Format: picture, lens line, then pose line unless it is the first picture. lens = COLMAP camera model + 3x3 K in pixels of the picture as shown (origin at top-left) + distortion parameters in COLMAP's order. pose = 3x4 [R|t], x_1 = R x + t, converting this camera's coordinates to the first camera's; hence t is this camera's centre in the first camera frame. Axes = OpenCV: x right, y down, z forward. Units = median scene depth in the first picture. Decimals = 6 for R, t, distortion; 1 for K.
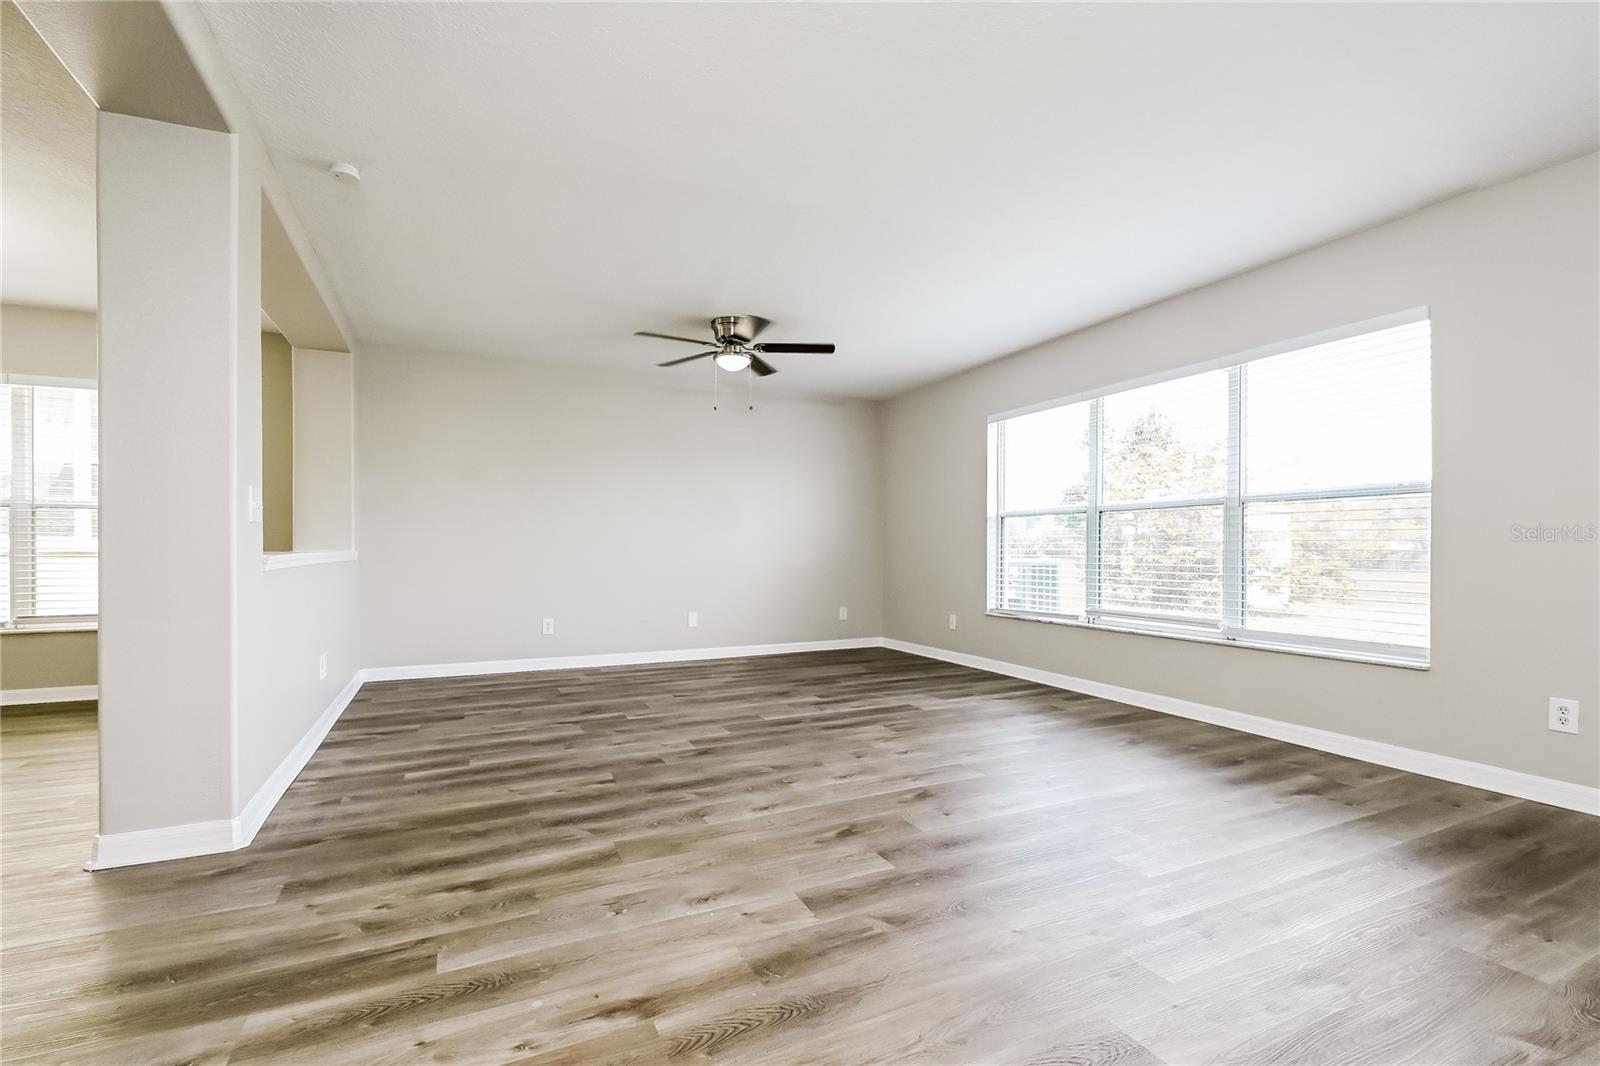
lens RADIAL K [[698.0, 0, 801.4], [0, 698.0, 536.9], [0, 0, 1]] dist [0.001538, 0.000127]
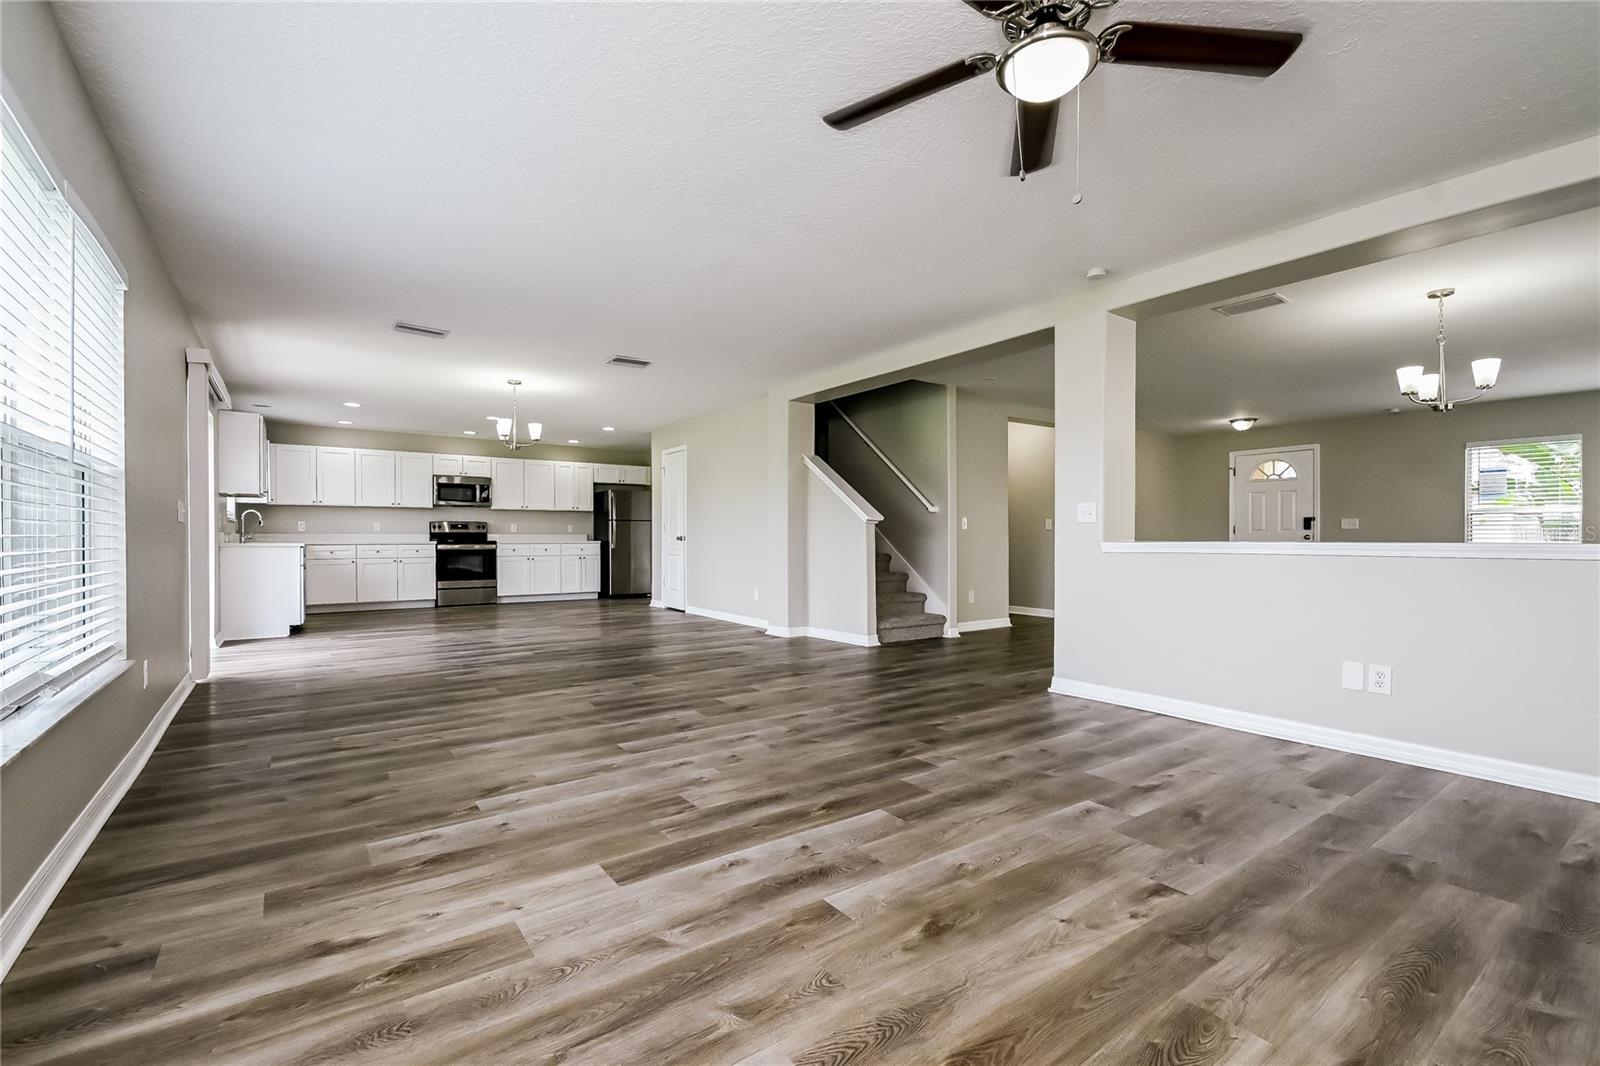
lens RADIAL K [[698.0, 0, 801.4], [0, 698.0, 536.9], [0, 0, 1]] dist [0.001538, 0.000127]
pose [[-0.984655, -0.004066, -0.174466, 0.151658], [-0.000463, 0.999786, -0.020687, 0.034289], [0.174513, -0.020289, -0.984446, 1.873393]]
